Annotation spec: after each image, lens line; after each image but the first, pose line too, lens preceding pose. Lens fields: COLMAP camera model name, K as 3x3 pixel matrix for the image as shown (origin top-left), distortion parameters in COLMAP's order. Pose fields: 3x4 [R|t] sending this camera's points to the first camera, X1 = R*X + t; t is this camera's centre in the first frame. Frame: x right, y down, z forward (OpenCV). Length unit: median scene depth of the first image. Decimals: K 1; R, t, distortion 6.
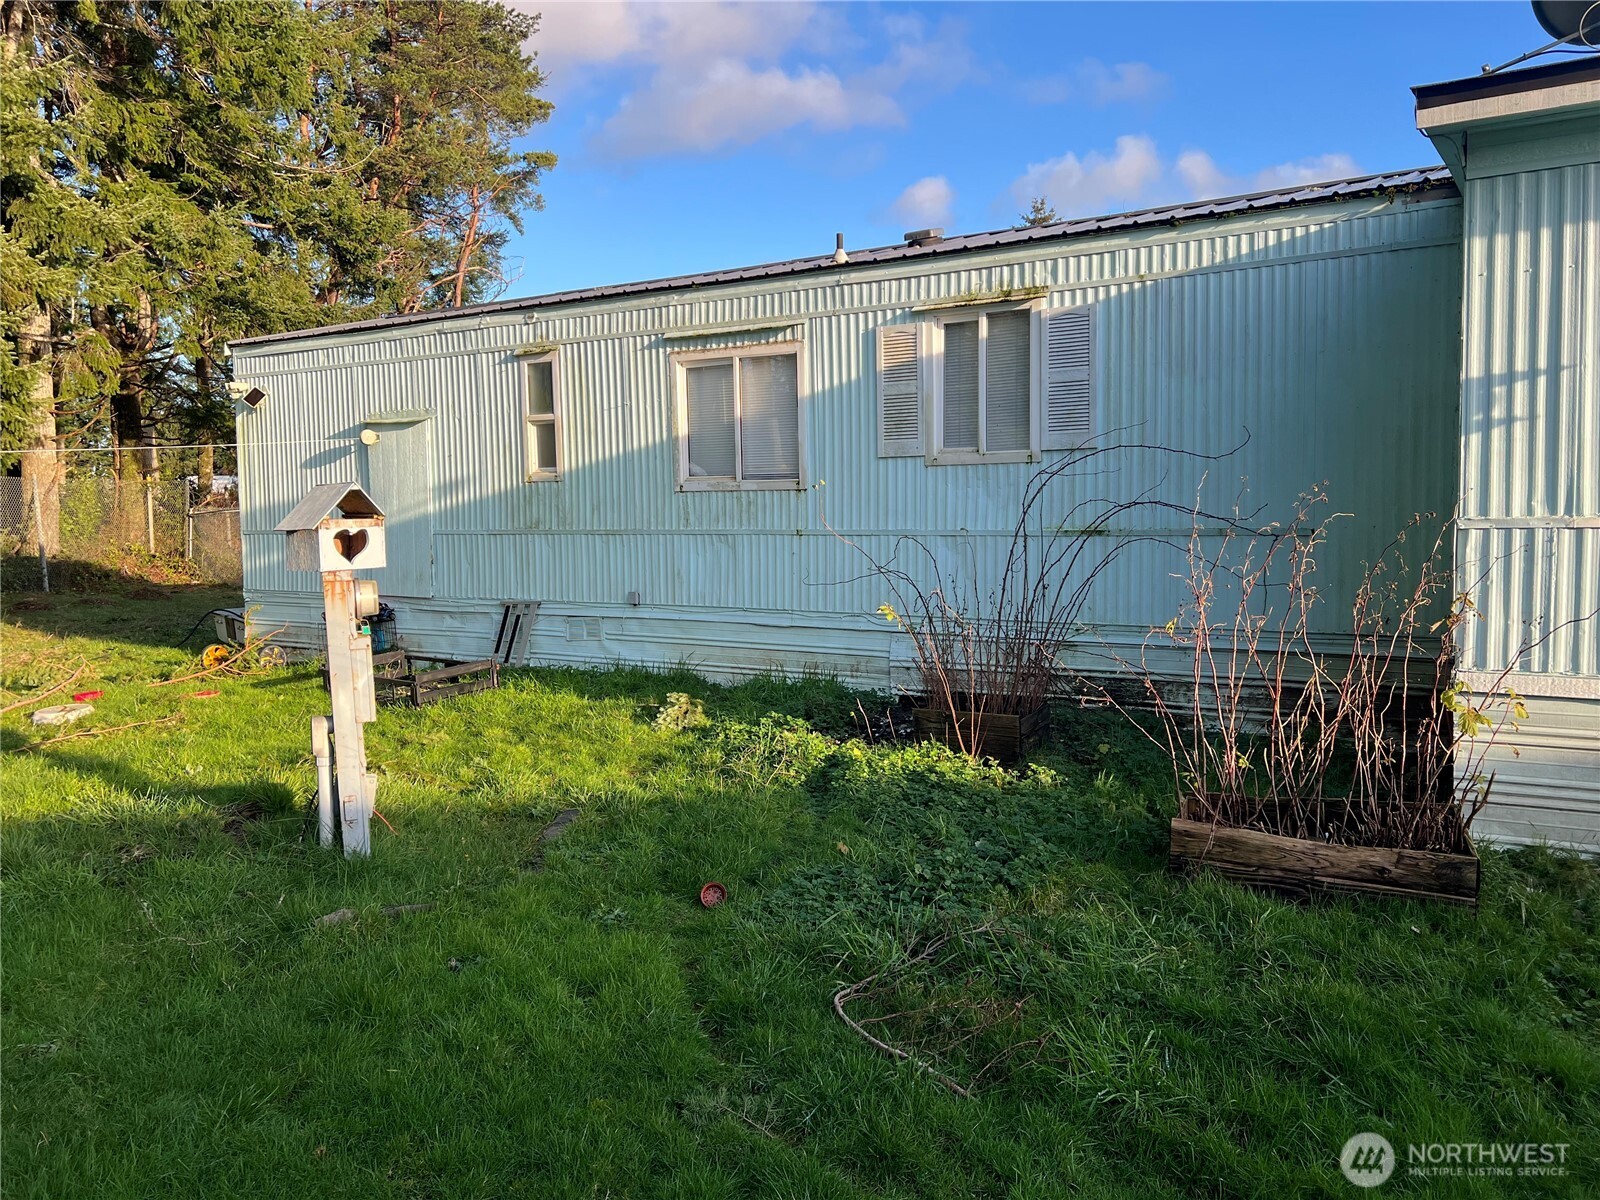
lens RADIAL K [[1172.8, 0, 800.0], [0, 1172.8, 600.0], [0, 0, 1]] dist [0.061538, -0.084562]
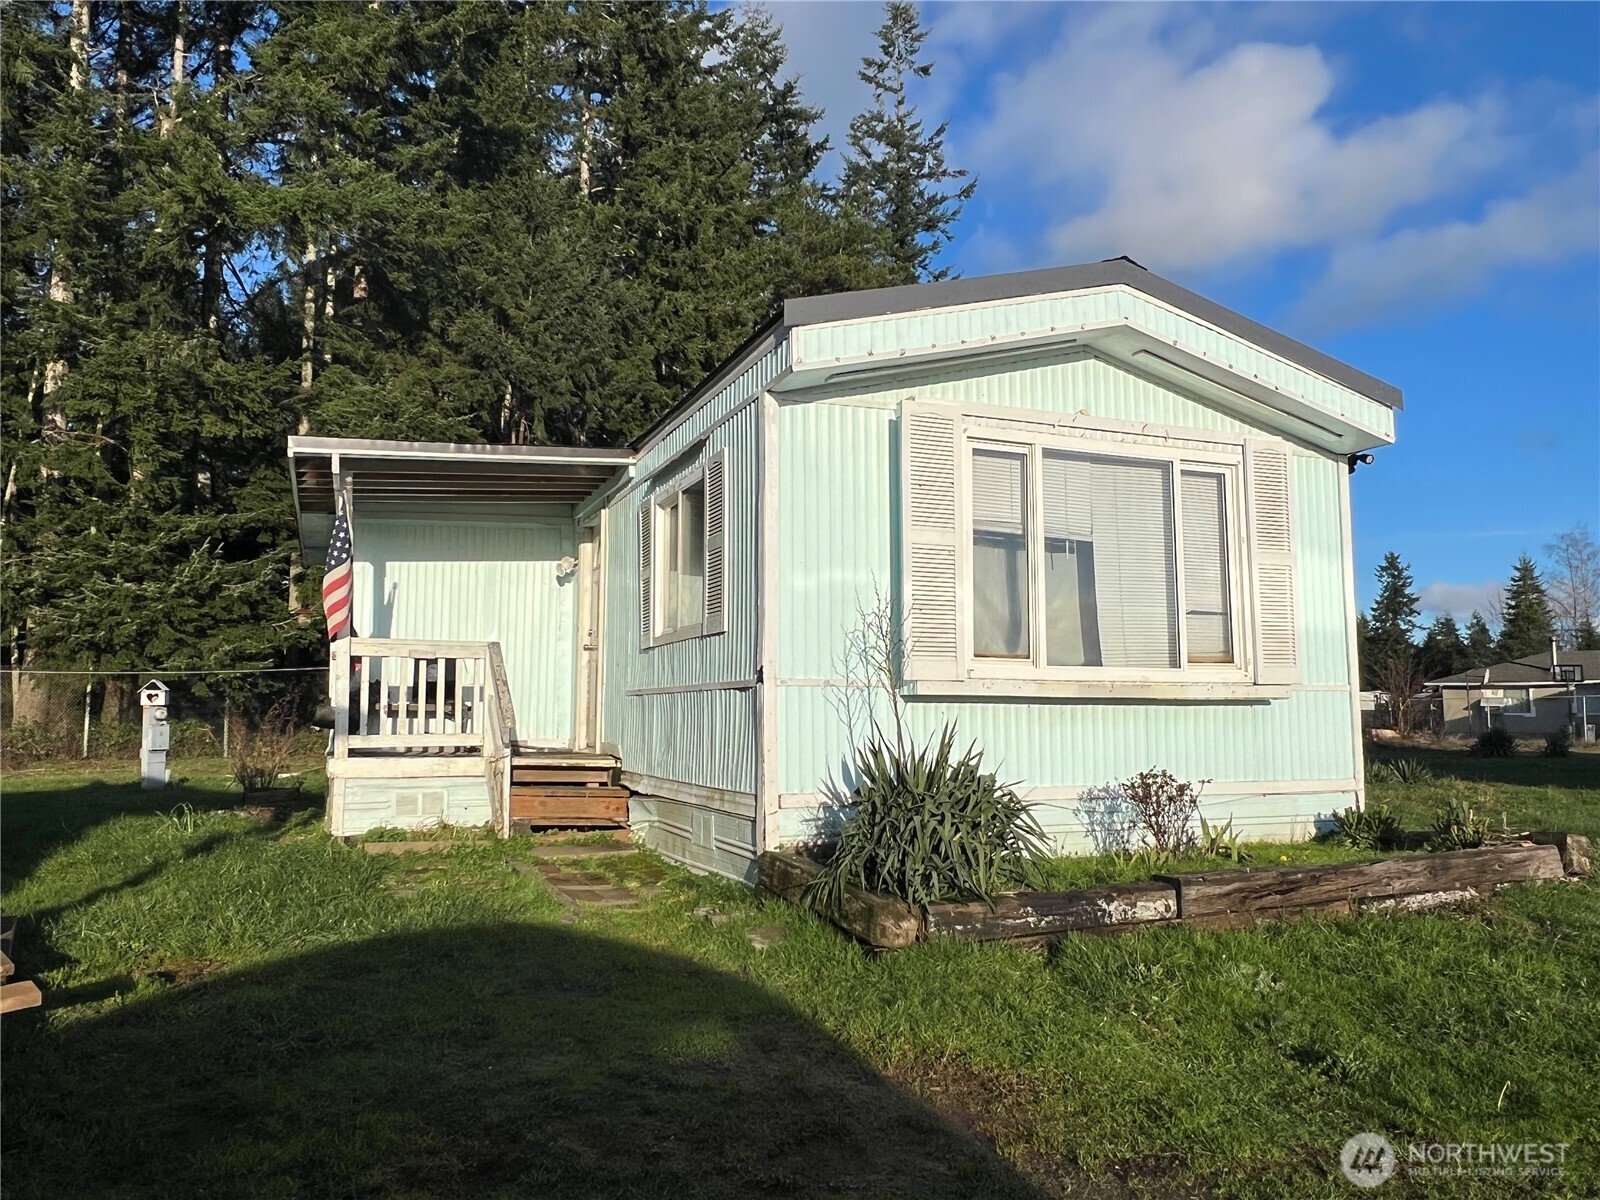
lens RADIAL K [[1142.0, 0, 800.0], [0, 1142.0, 600.0], [0, 0, 1]] dist [-0.005395, -0.001105]
pose [[0.798094, -0.047388, -0.600667, 1.644848], [-0.055223, 0.986954, -0.151237, 0.037978], [0.599997, 0.153872, 0.785065, -0.279951]]
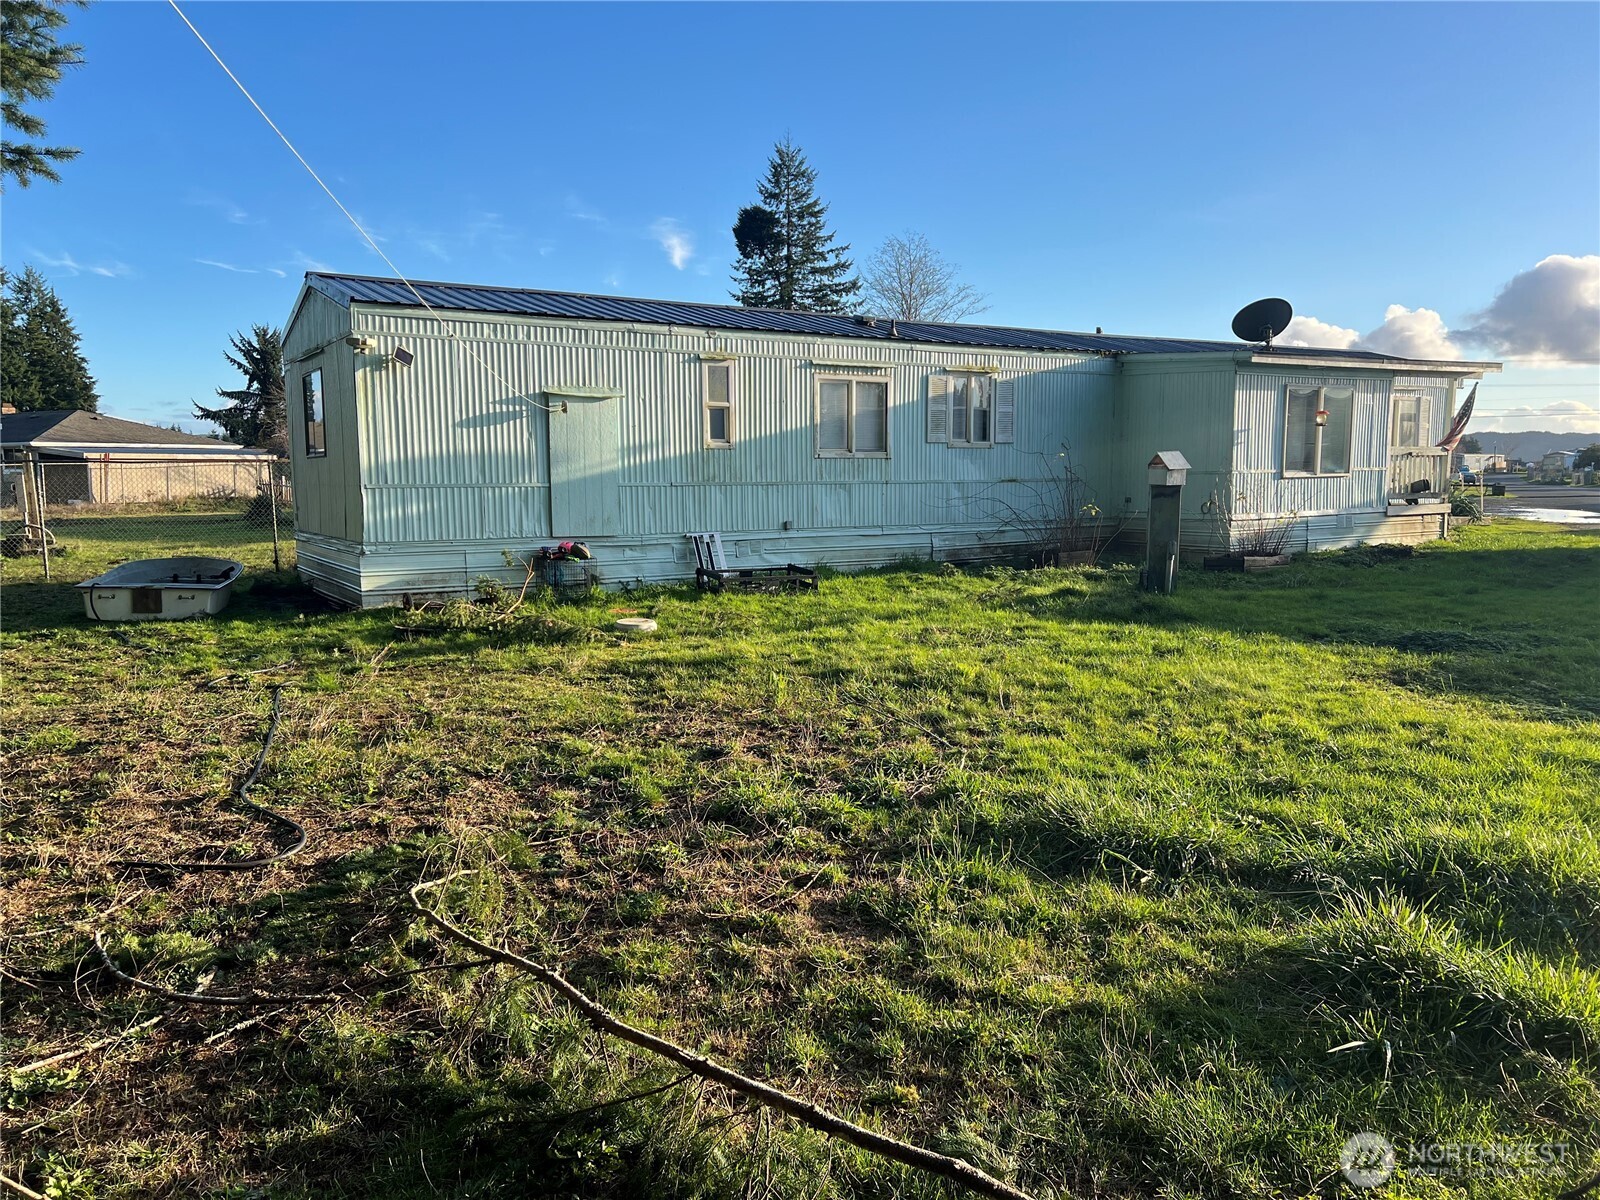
lens RADIAL K [[1172.8, 0, 800.0], [0, 1172.8, 600.0], [0, 0, 1]] dist [0.061538, -0.084562]
pose [[0.459286, -0.088428, 0.883876, -1.590715], [0.064580, 0.995724, 0.066060, -0.004413], [-0.885938, 0.026740, 0.463033, 0.268277]]
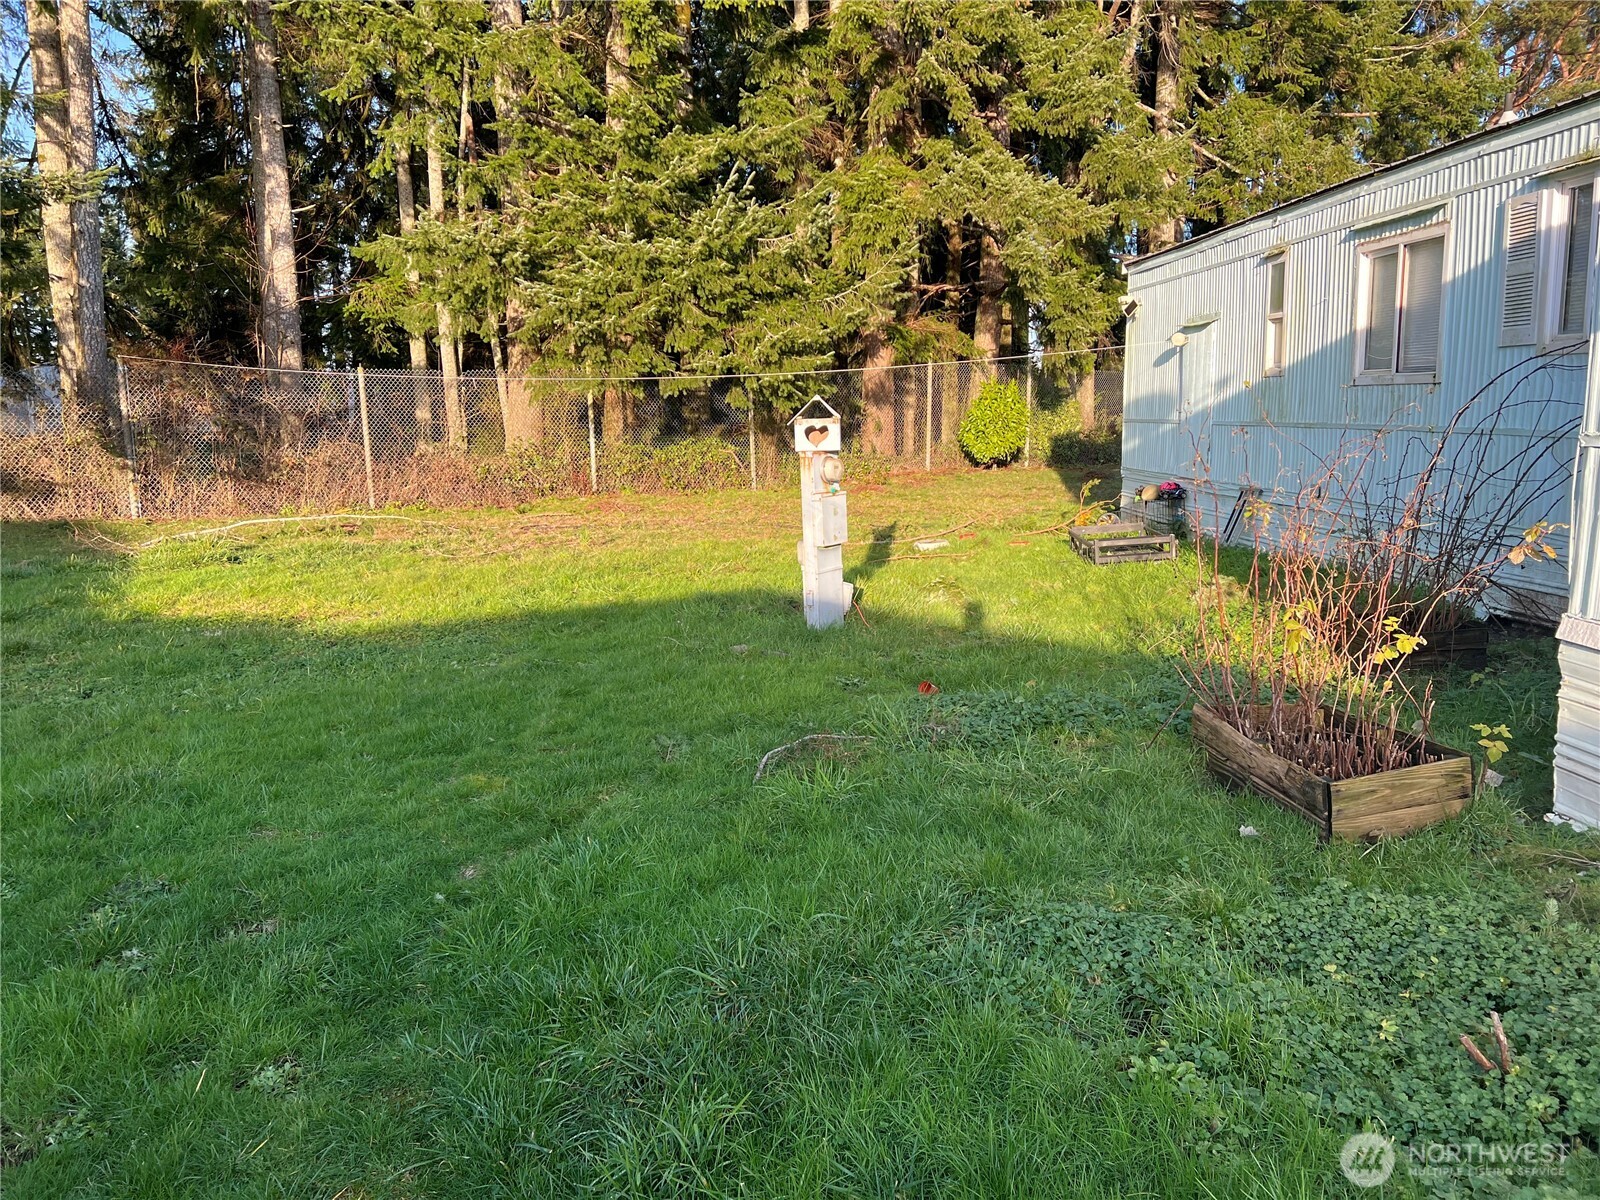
lens RADIAL K [[1172.8, 0, 800.0], [0, 1172.8, 600.0], [0, 0, 1]] dist [0.061538, -0.084562]
pose [[0.554324, 0.139587, -0.820512, 0.492613], [-0.057924, 0.989916, 0.129274, -0.014727], [0.830283, -0.024132, 0.556820, 0.042506]]
